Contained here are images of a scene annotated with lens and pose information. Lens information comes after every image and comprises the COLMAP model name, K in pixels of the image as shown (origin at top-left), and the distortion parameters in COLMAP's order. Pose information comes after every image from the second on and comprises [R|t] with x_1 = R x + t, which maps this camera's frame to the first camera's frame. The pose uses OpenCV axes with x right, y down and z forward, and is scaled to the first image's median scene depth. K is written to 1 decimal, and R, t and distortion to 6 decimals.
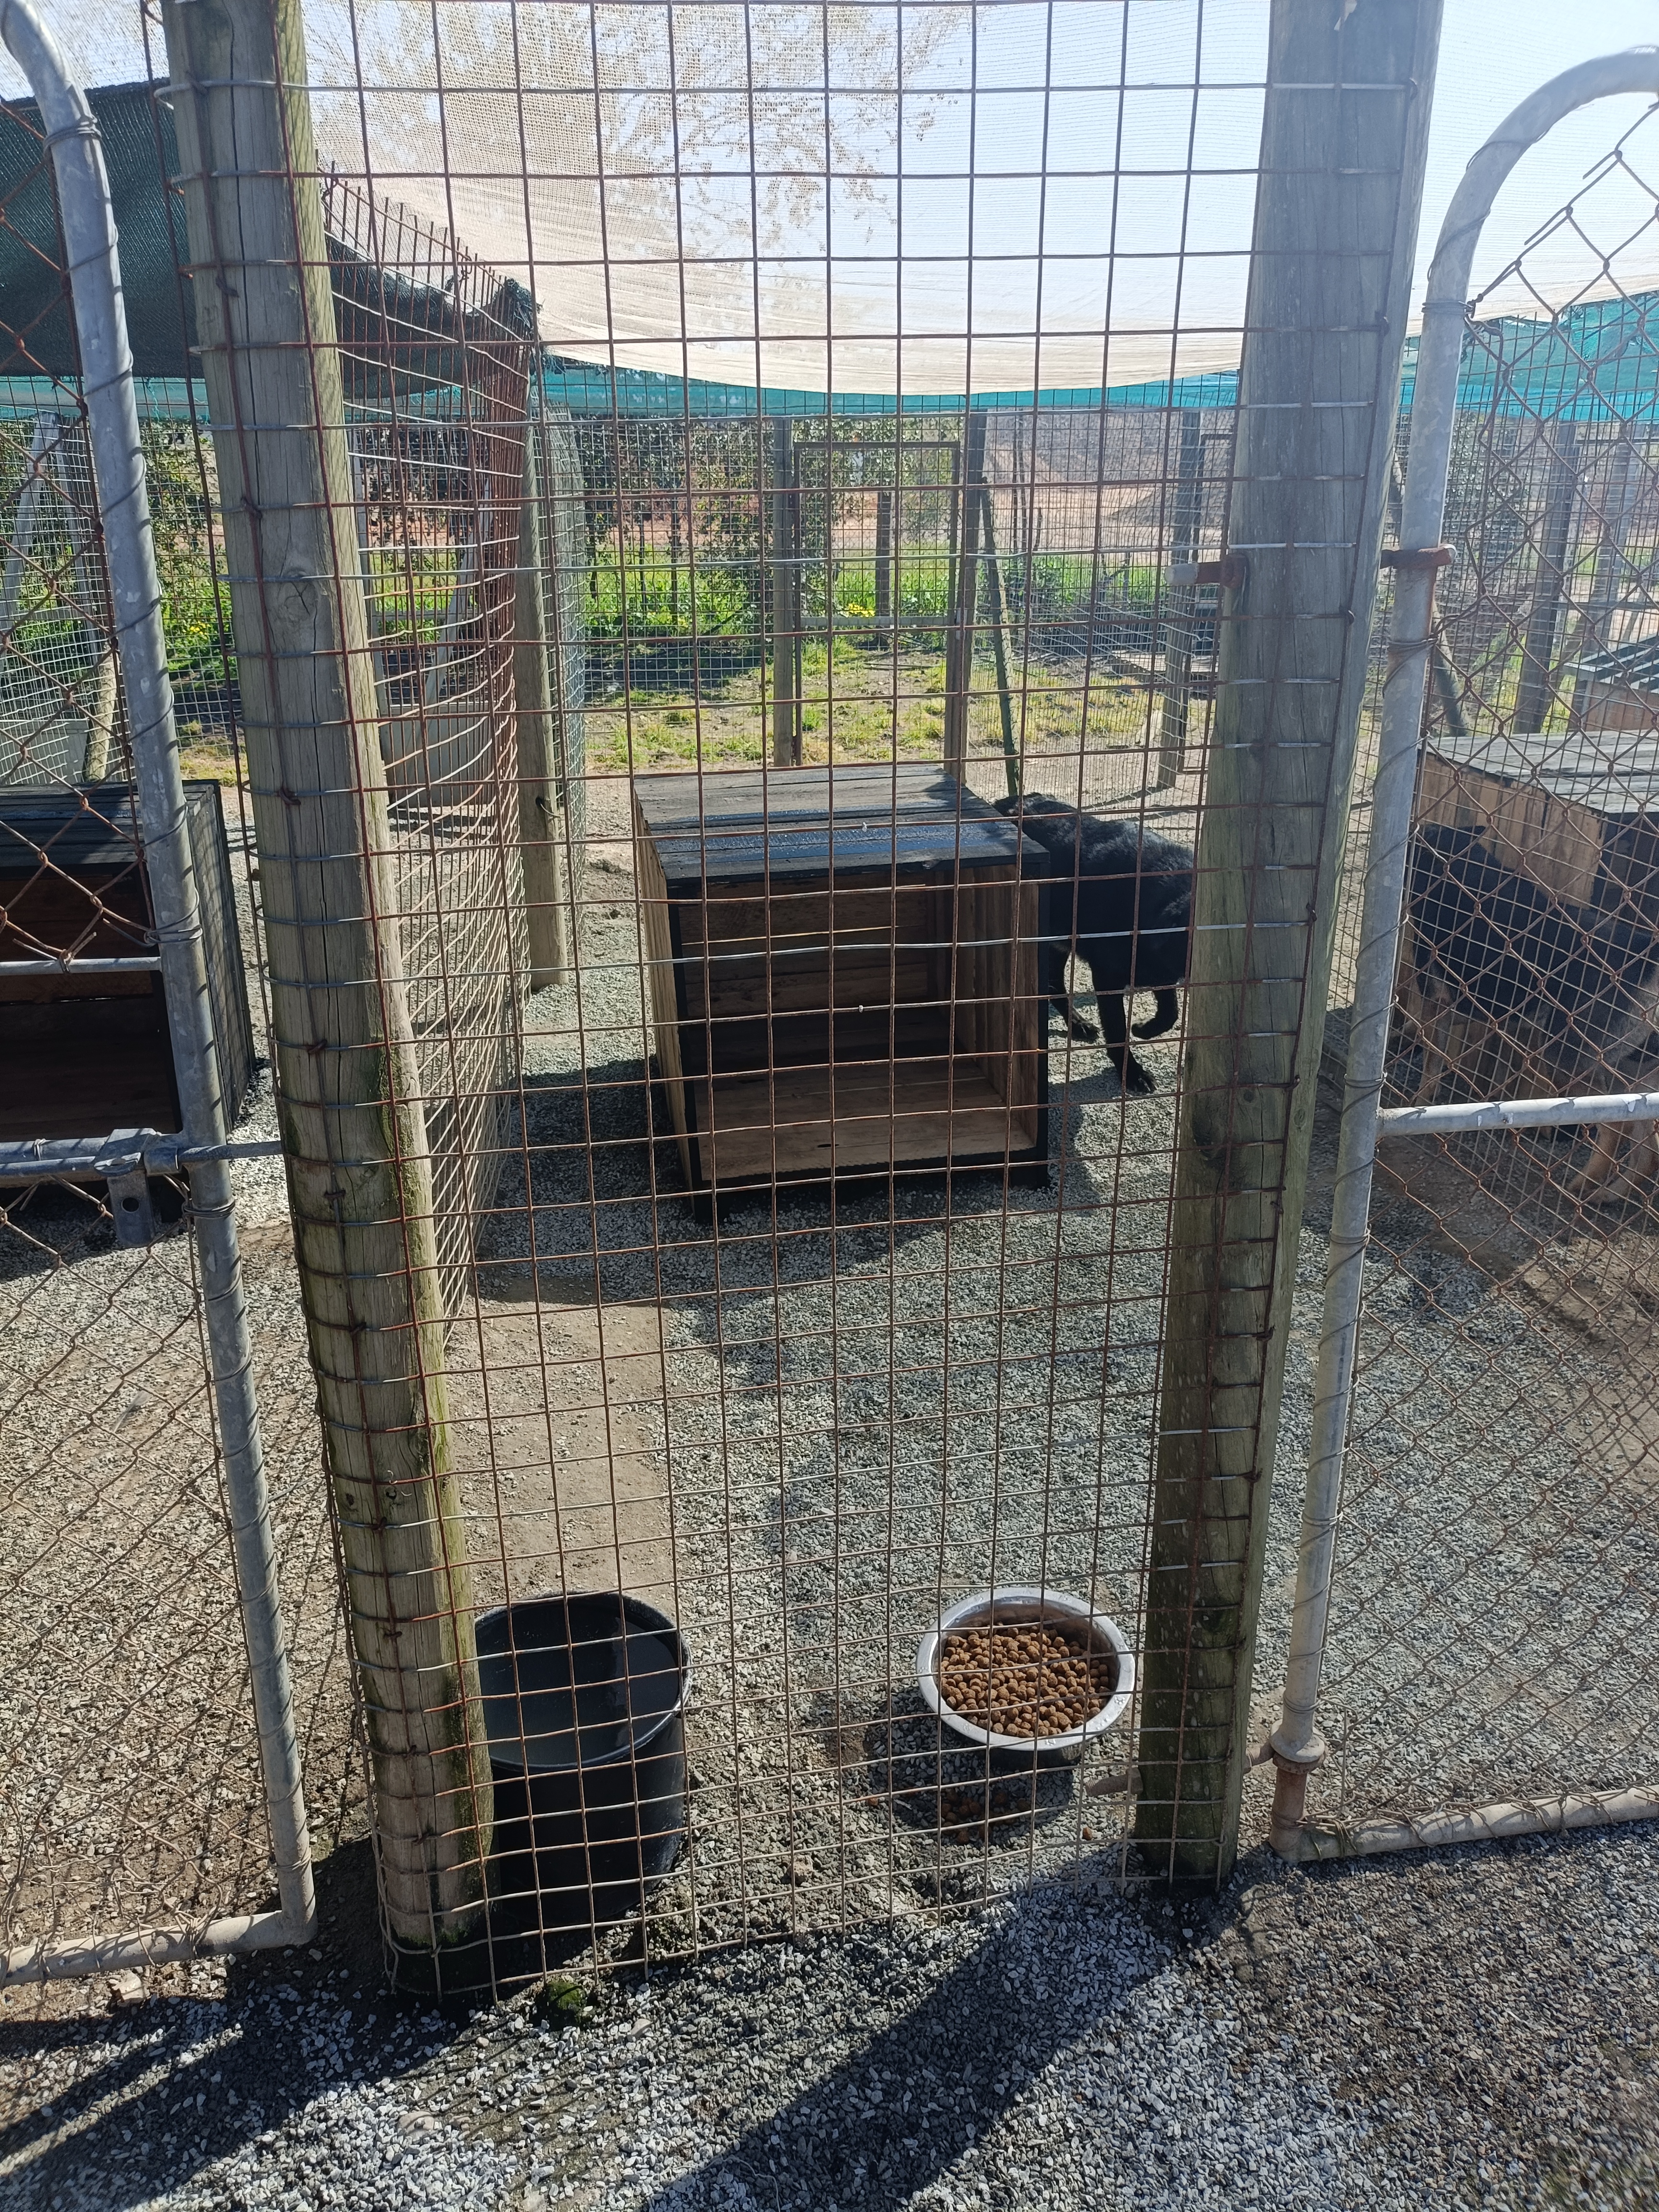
lens RADIAL K [[1595.8, 0, 834.7], [0, 1595.8, 1108.4], [0, 0, 1]] dist [0.025150, -0.018866]
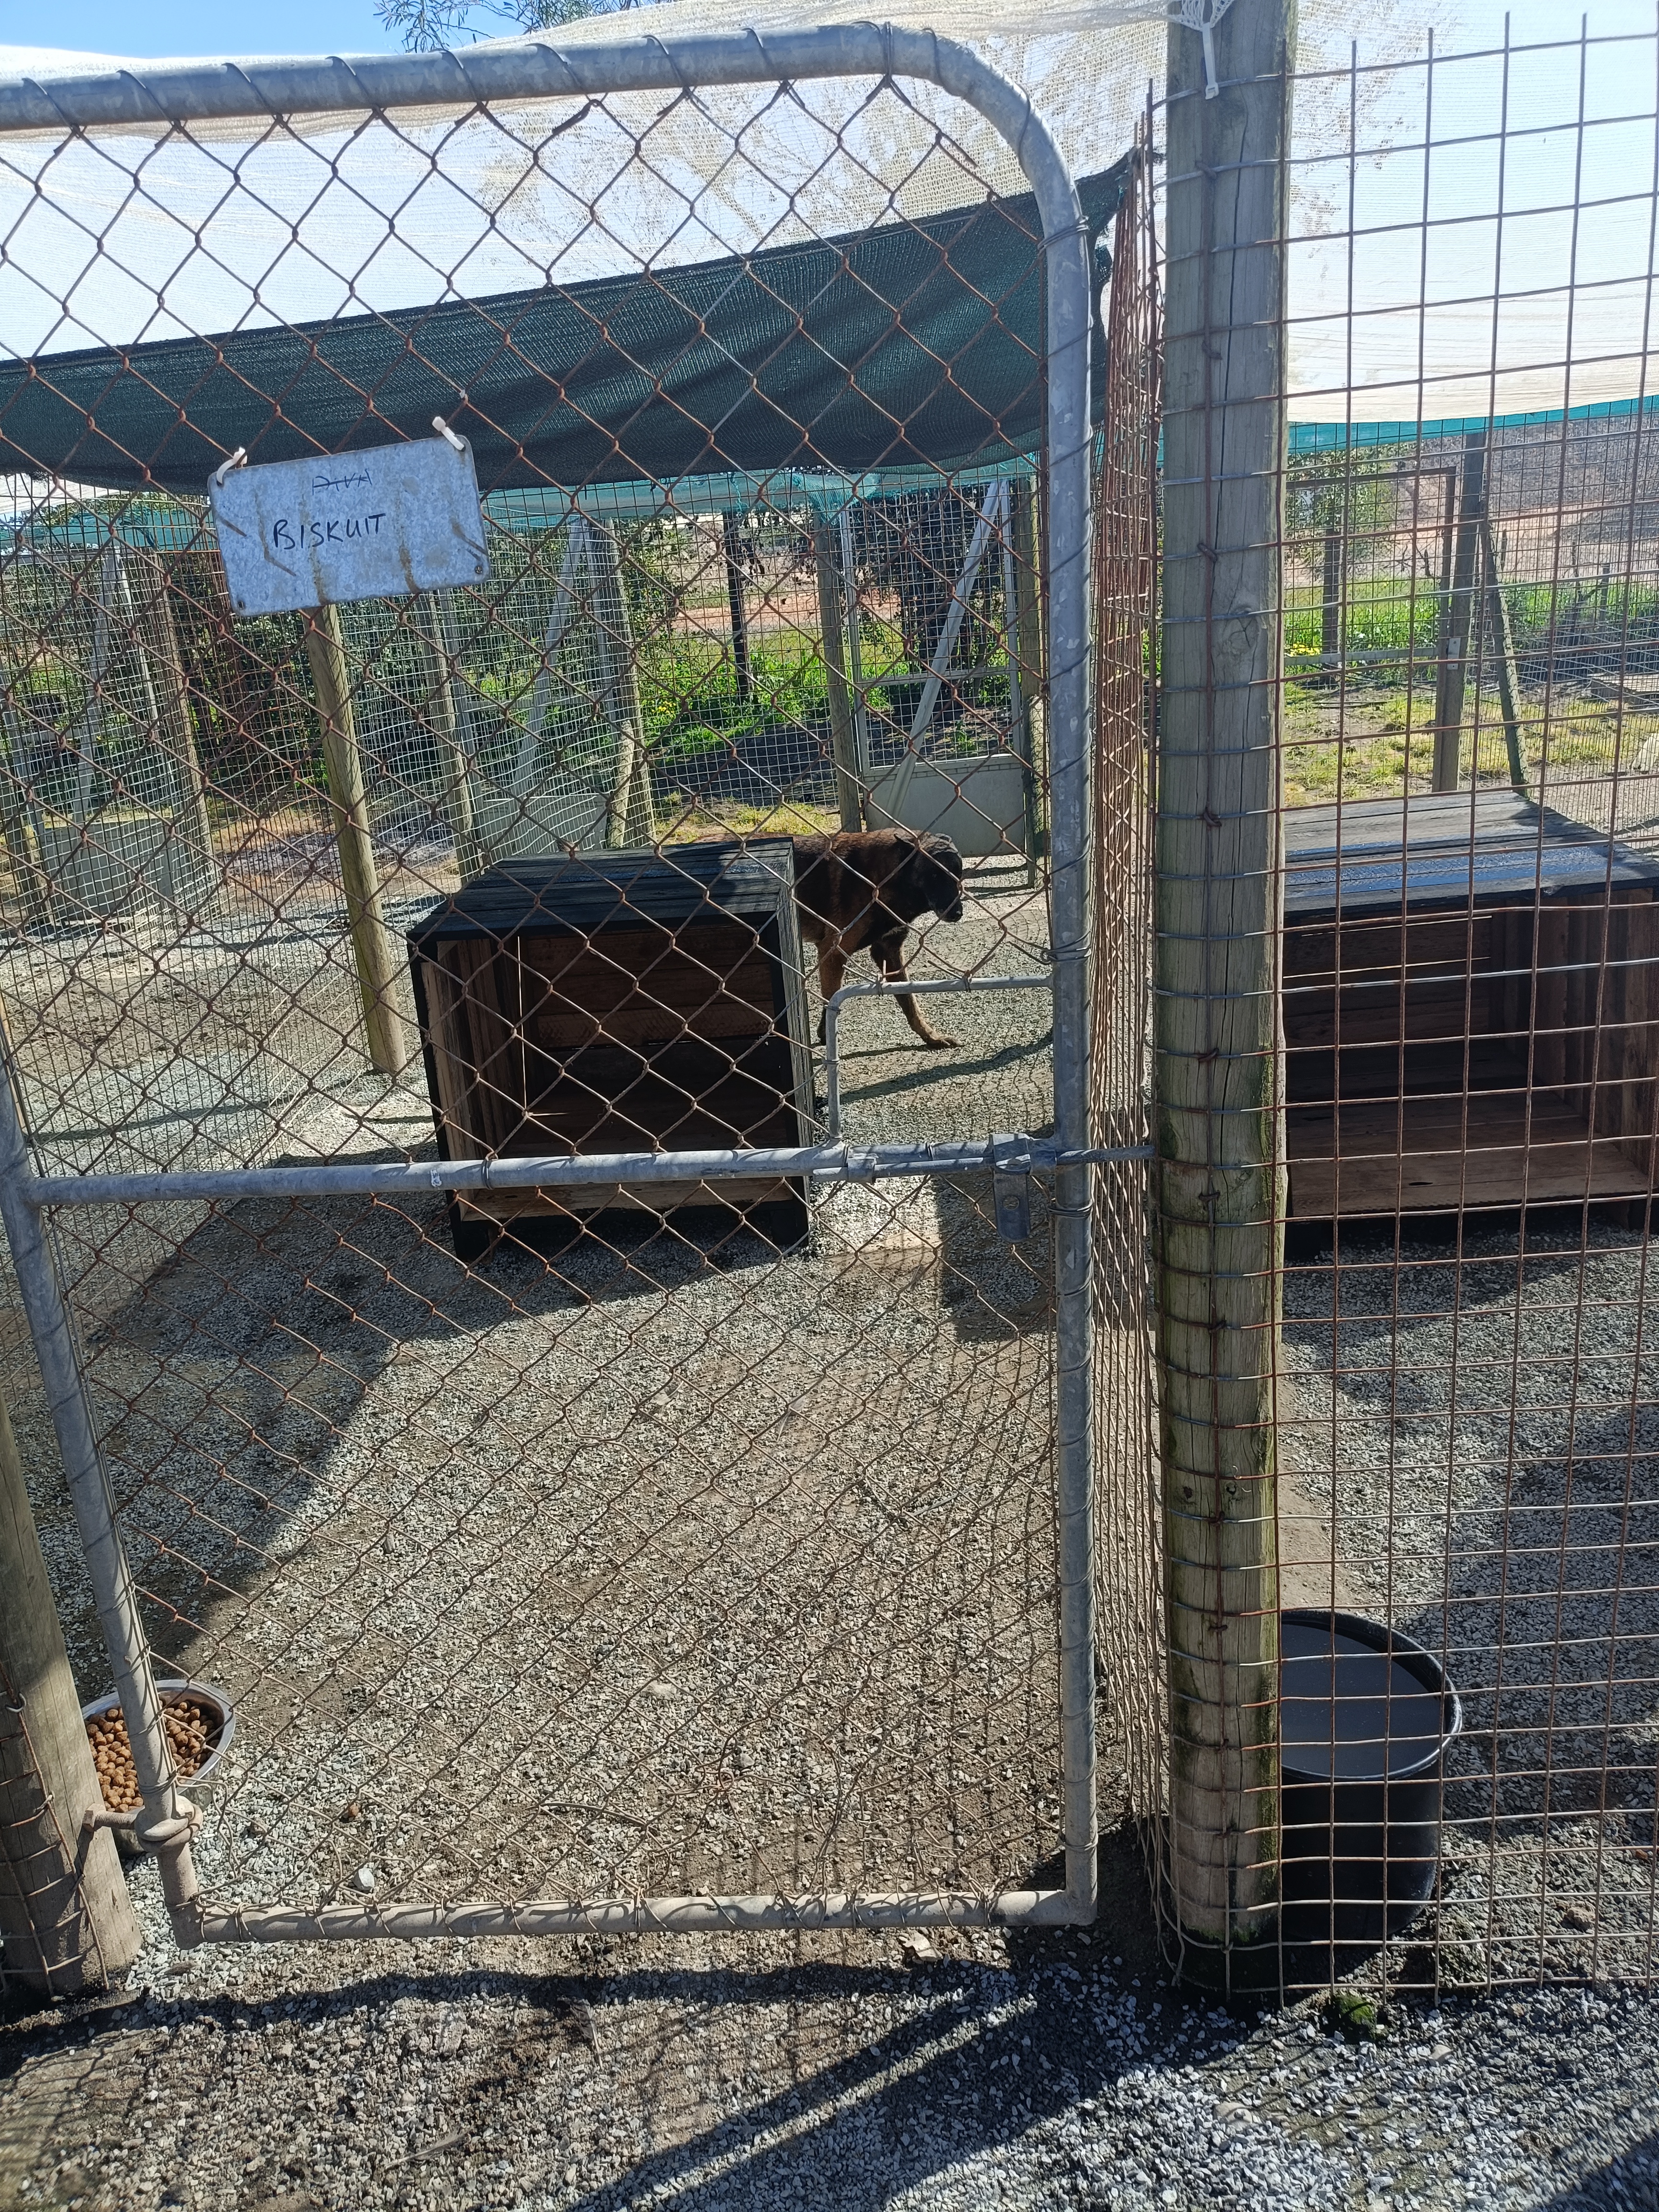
lens RADIAL K [[1595.8, 0, 847.1], [0, 1595.8, 1109.9], [0, 0, 1]] dist [0.025150, -0.018866]
pose [[0.972073, 0.002754, -0.234663, -0.238825], [-0.010322, 0.999465, -0.031026, 0.025828], [0.234452, 0.032581, 0.971582, -0.064038]]
